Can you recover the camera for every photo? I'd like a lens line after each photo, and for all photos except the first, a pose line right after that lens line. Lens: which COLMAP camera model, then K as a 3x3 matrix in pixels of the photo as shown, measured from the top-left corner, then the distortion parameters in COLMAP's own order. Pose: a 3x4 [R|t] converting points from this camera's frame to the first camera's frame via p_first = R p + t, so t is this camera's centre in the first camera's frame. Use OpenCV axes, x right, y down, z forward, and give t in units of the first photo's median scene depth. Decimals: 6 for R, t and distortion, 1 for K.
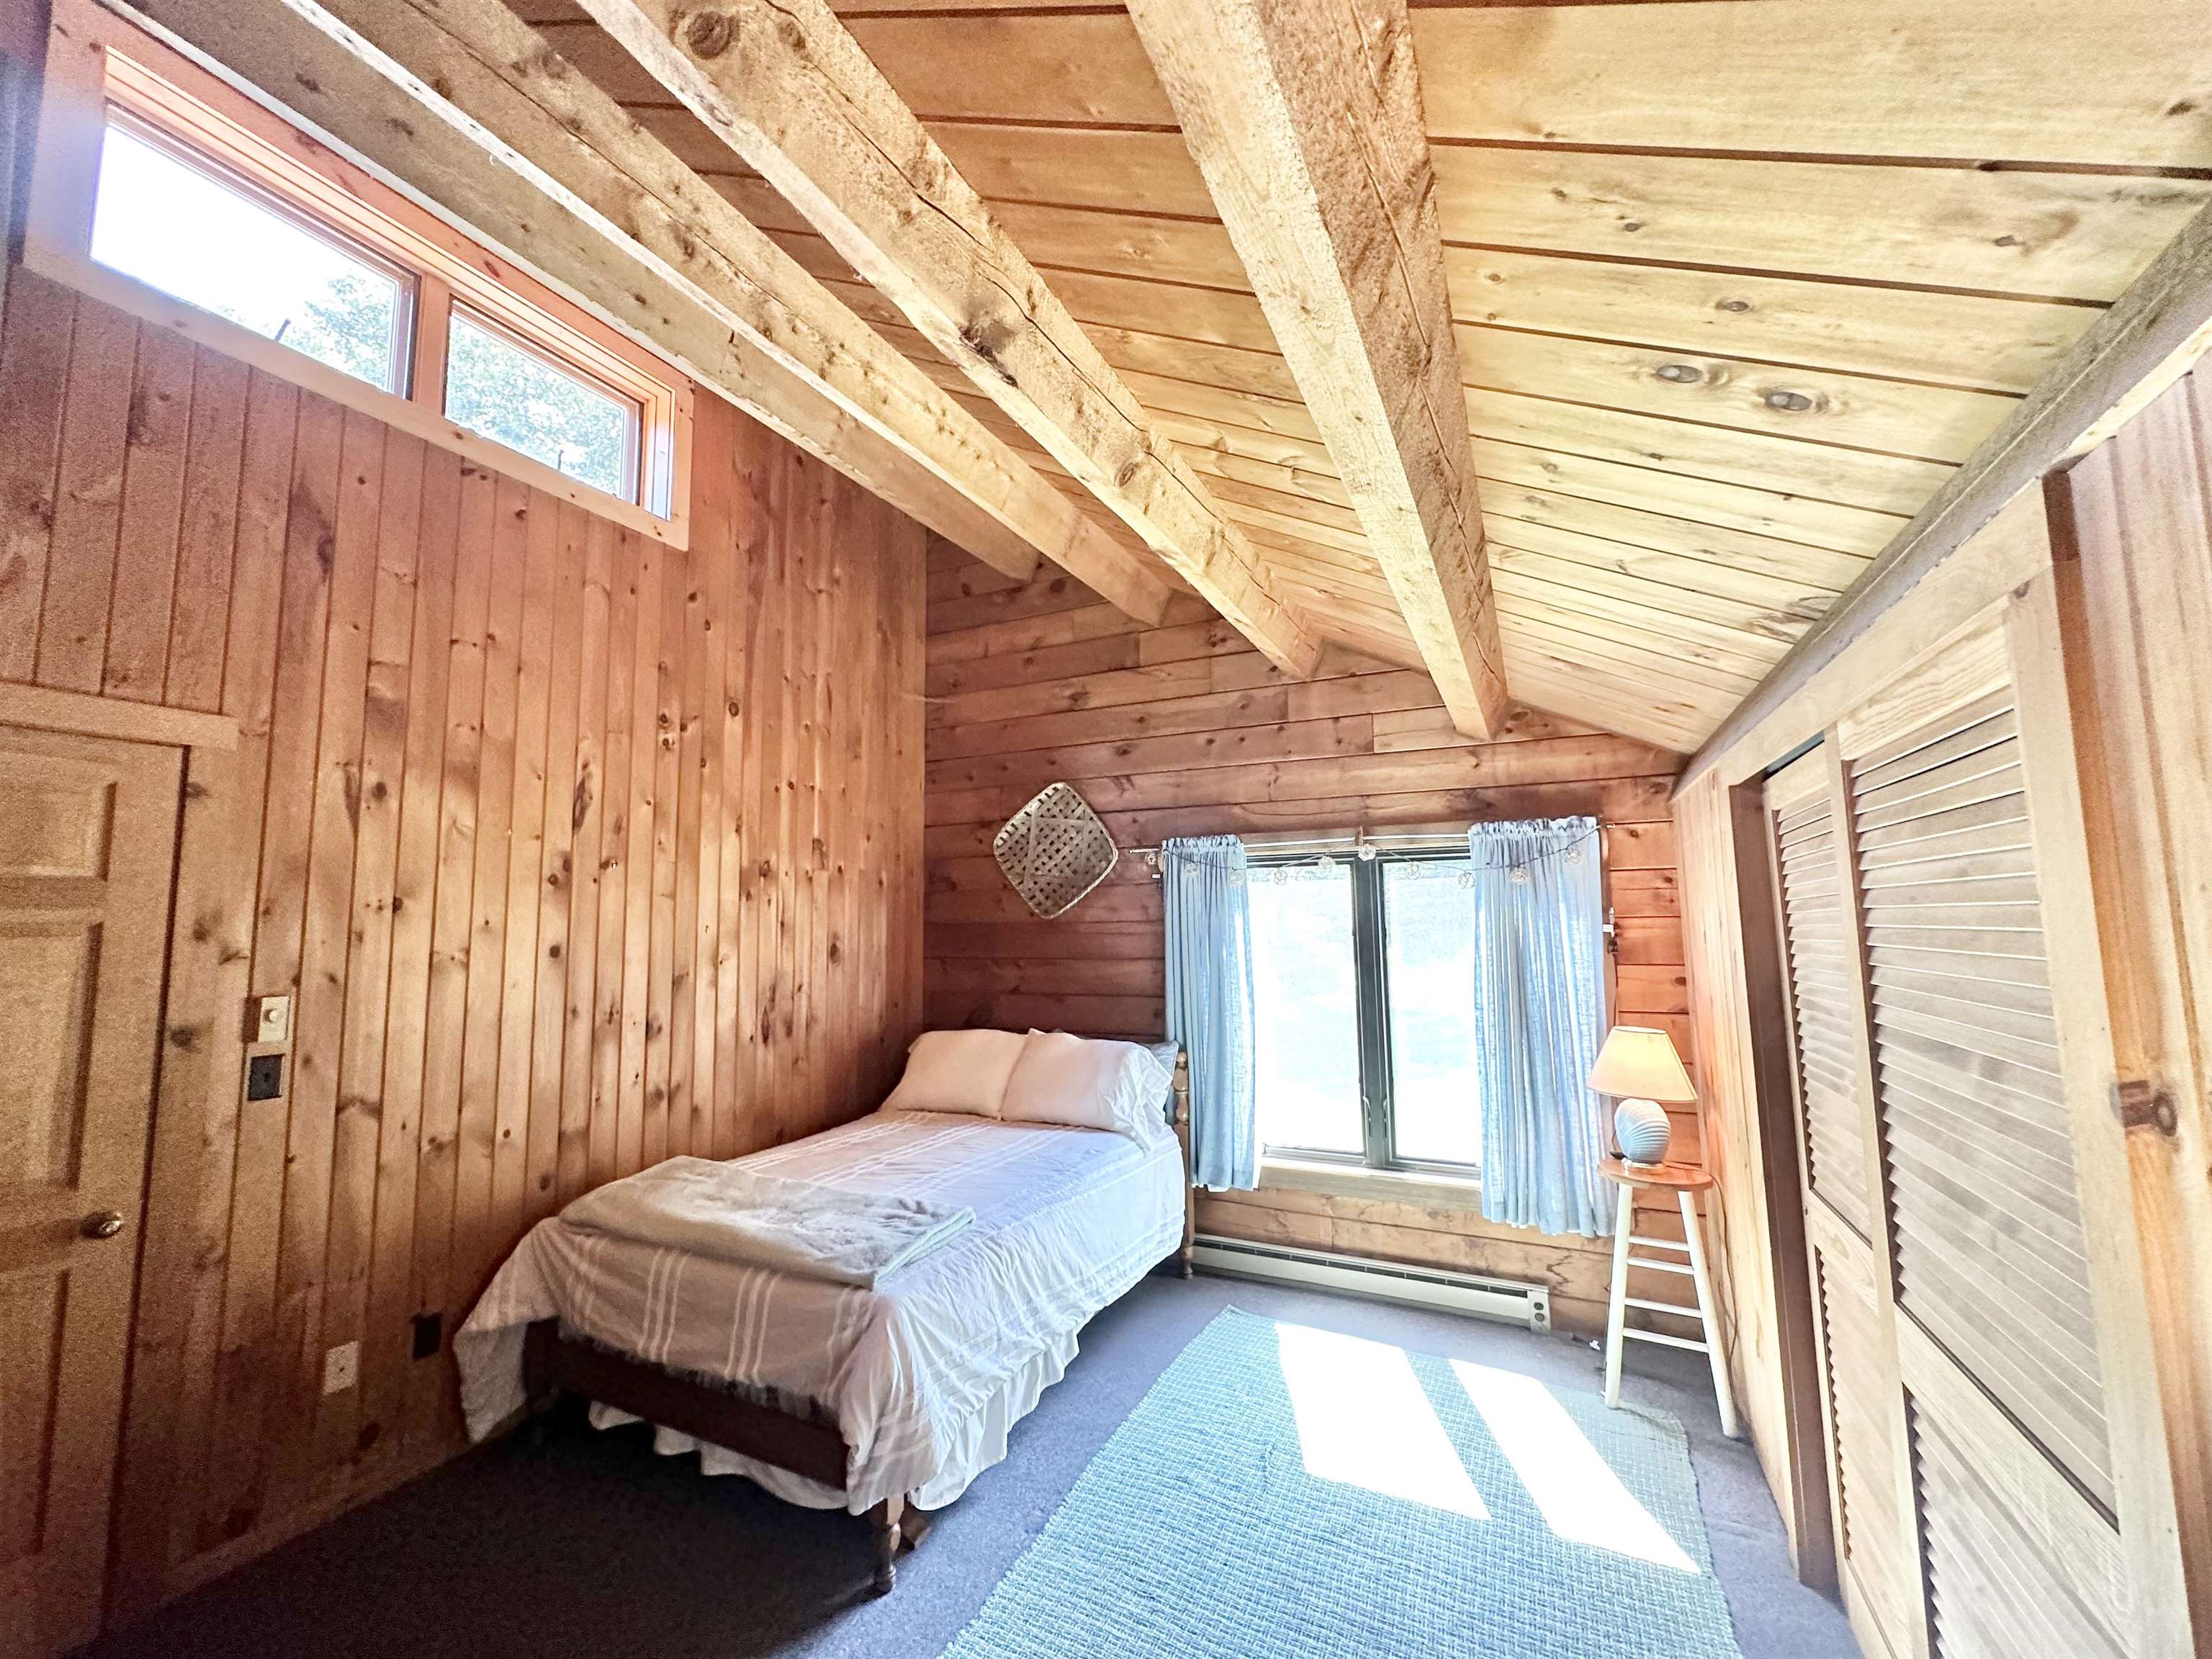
lens RADIAL K [[882.4, 0, 1100.1], [0, 882.4, 832.3], [0, 0, 1]] dist [-0.003168, 0.001043]
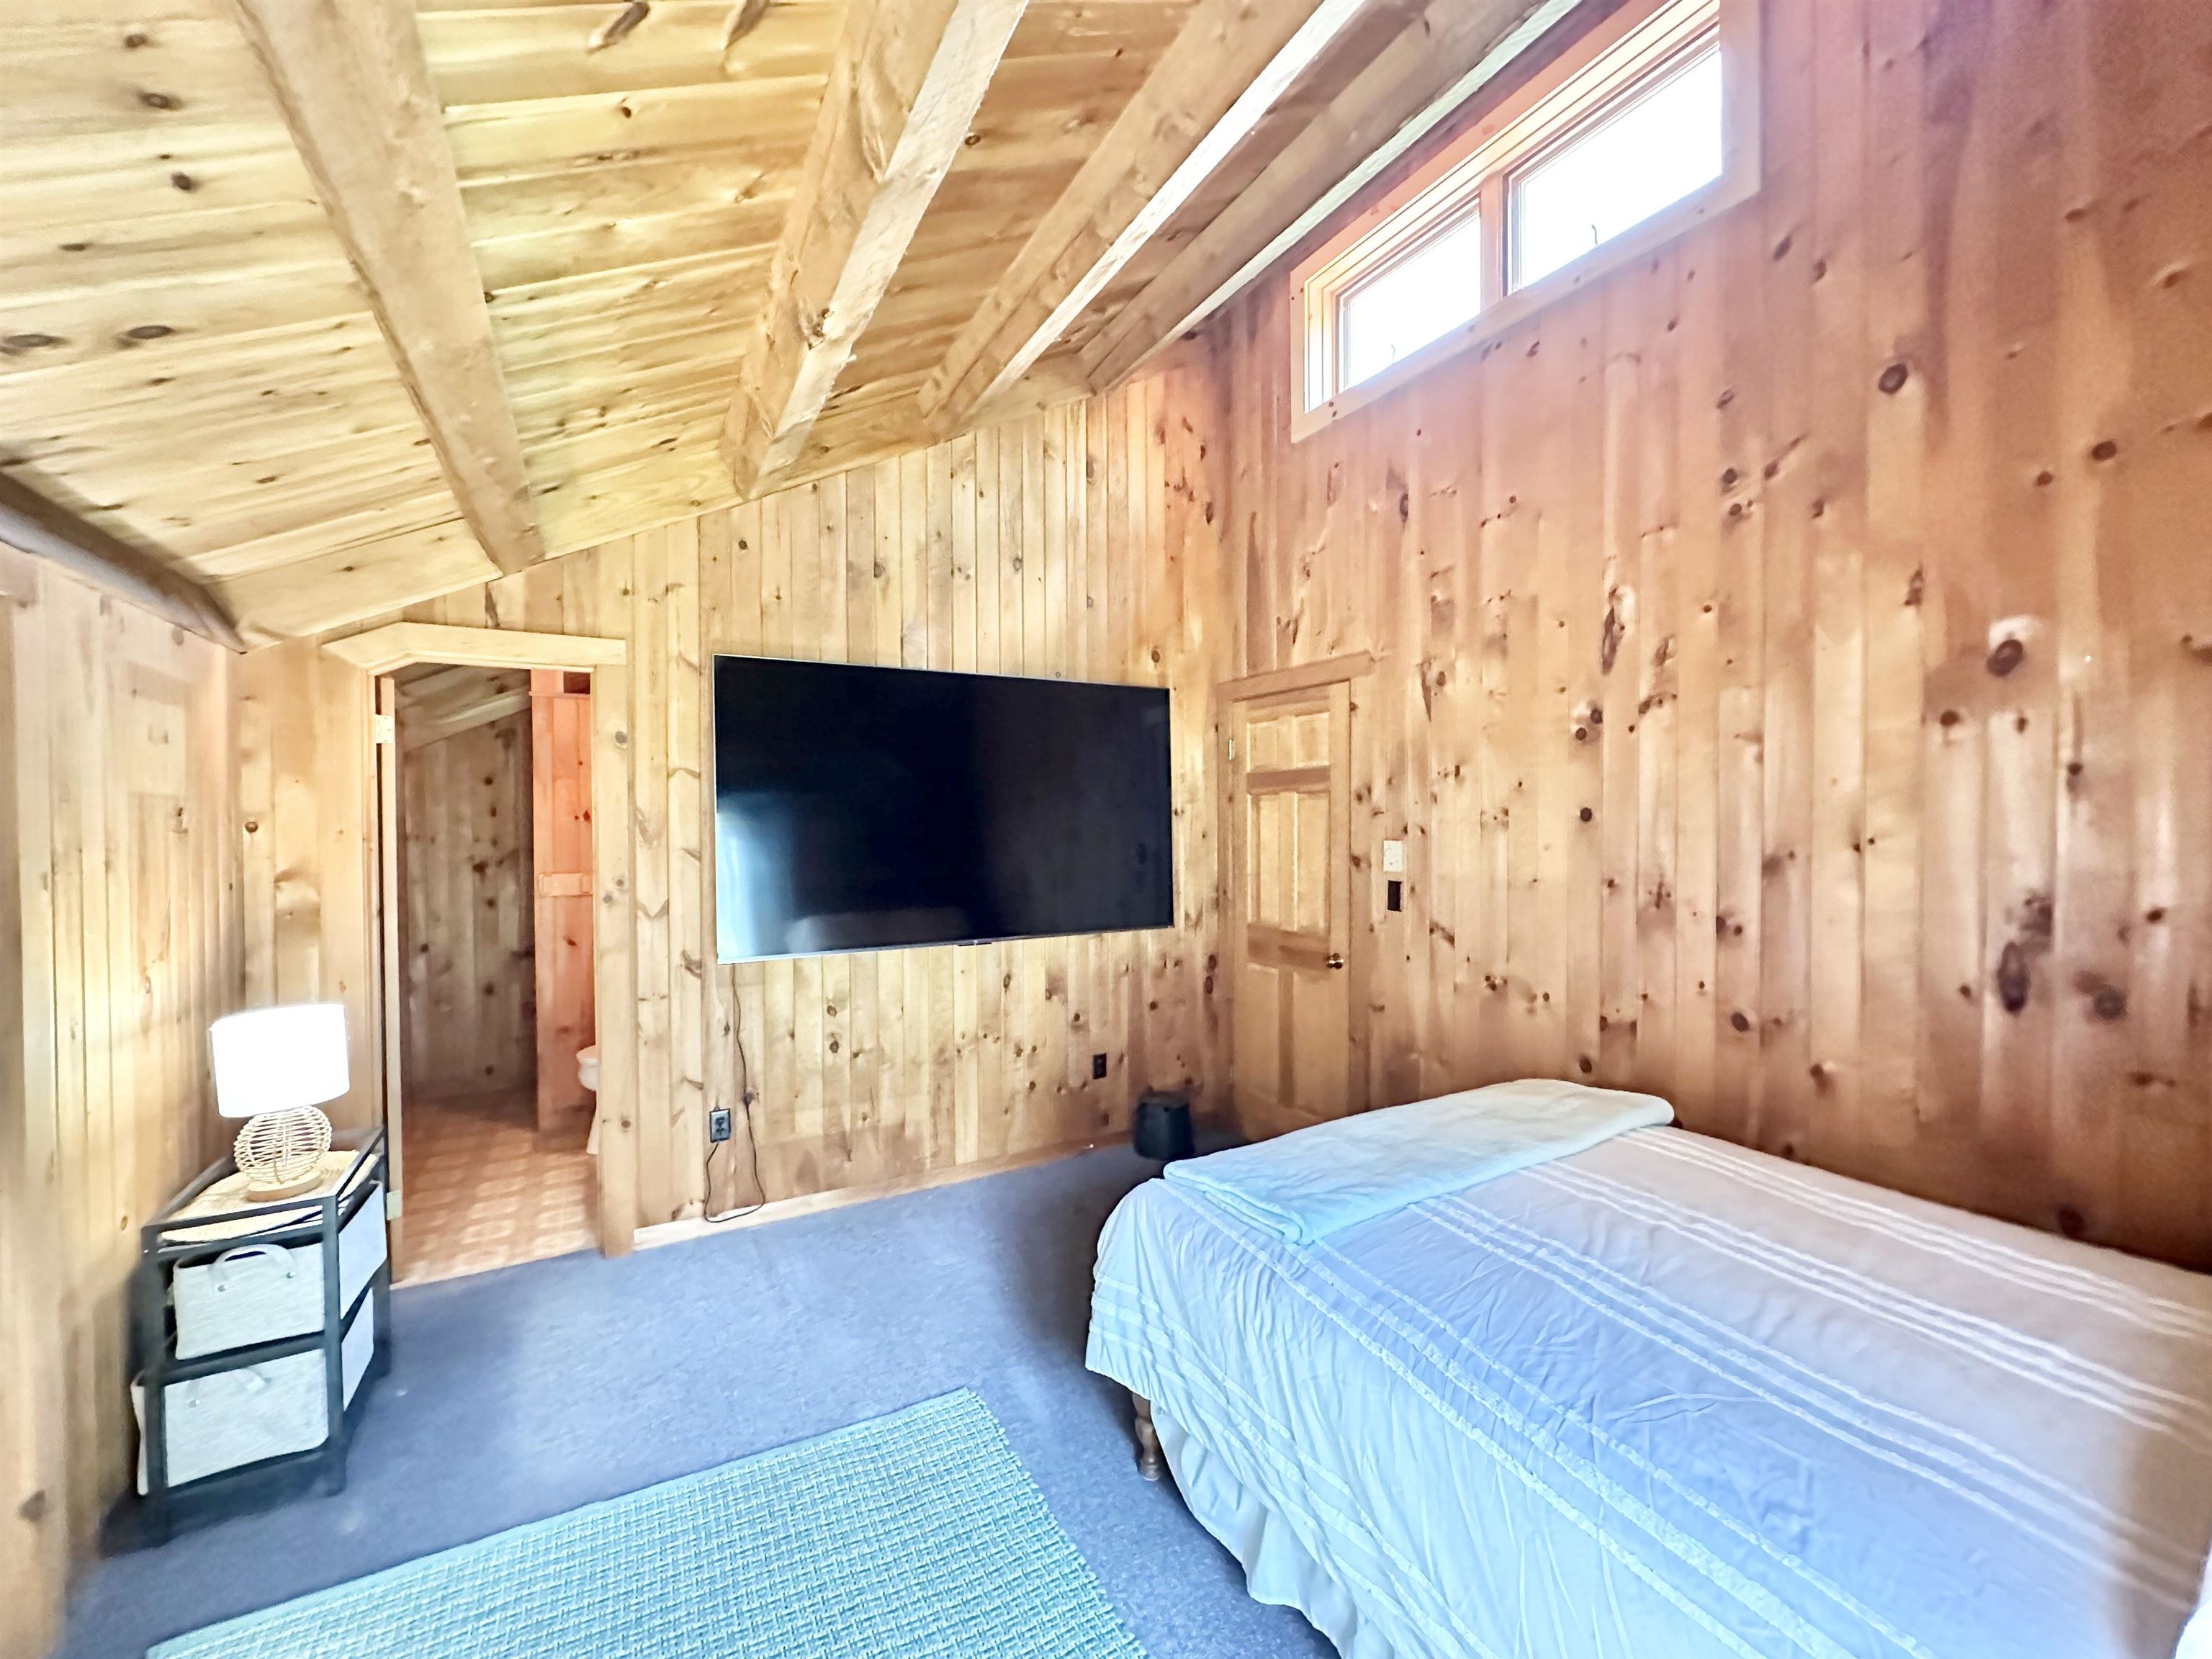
lens RADIAL K [[882.4, 0, 1098.4], [0, 882.4, 828.4], [0, 0, 1]] dist [-0.003168, 0.001043]
pose [[-0.562845, 0.030210, -0.826010, 0.367480], [0.101290, 0.994321, -0.032653, 0.120392], [0.820333, -0.102046, -0.562709, 1.025533]]
